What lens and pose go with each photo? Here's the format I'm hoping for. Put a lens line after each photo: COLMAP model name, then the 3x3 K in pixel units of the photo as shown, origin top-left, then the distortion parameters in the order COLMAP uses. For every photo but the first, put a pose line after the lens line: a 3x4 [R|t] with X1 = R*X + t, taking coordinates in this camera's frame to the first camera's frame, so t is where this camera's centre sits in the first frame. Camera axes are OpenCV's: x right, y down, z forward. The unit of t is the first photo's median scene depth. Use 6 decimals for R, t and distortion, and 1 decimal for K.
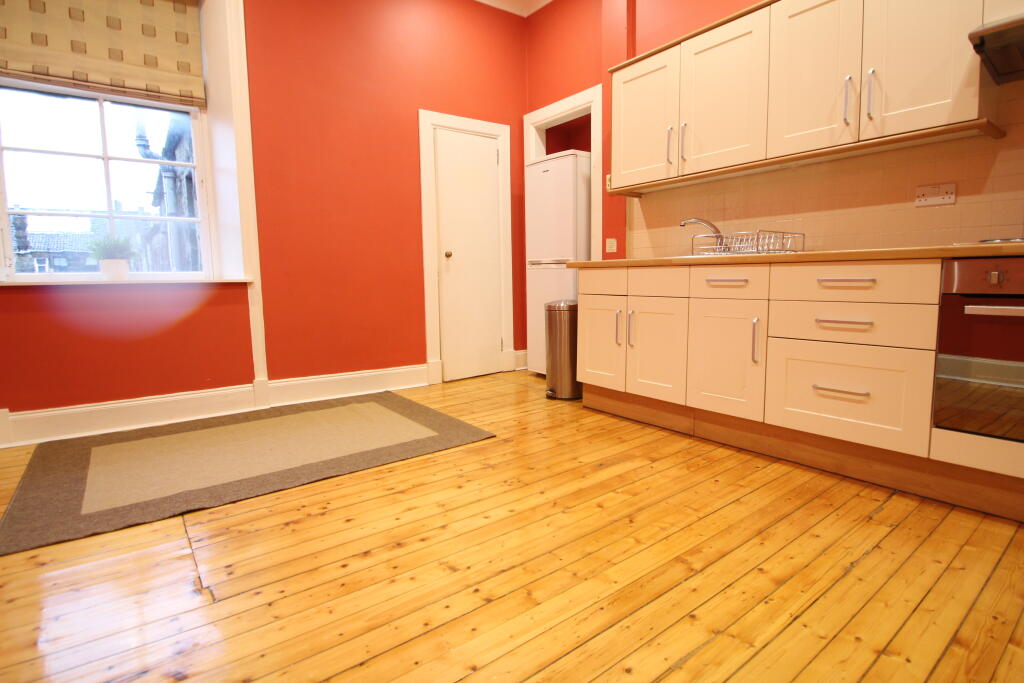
lens RADIAL K [[511.5, 0, 513.2], [0, 511.5, 330.9], [0, 0, 1]] dist [-0.001098, -0.000209]
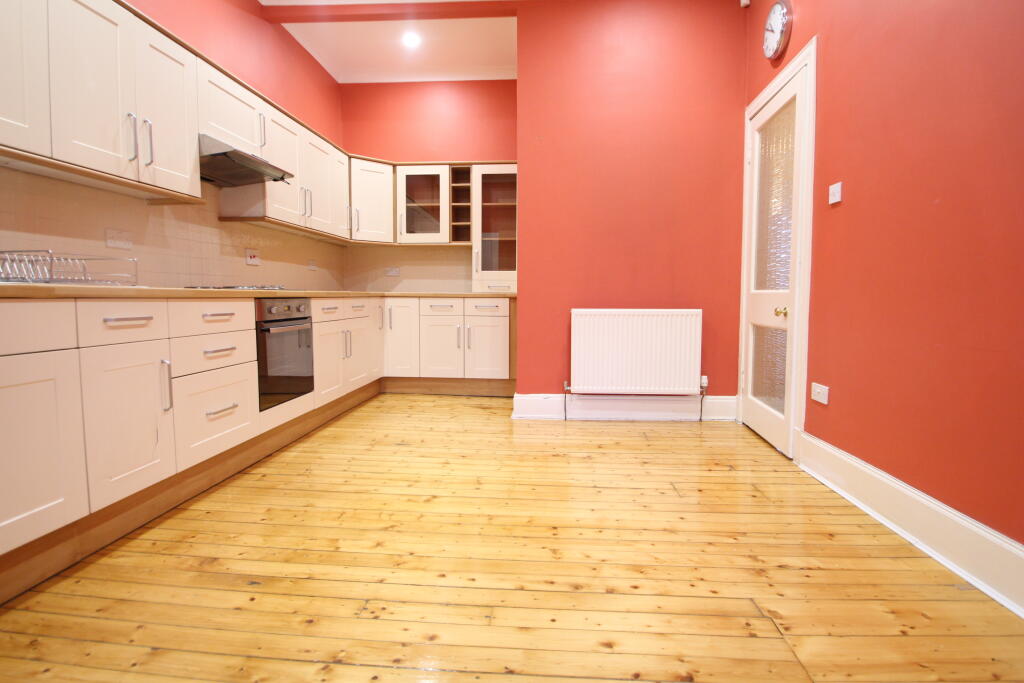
lens RADIAL K [[511.5, 0, 513.2], [0, 511.5, 330.9], [0, 0, 1]] dist [-0.001098, -0.000209]
pose [[-0.744740, -0.030675, 0.666649, -0.663305], [0.080944, 0.987416, 0.135860, -0.174277], [-0.662428, 0.155142, -0.732885, 1.487705]]
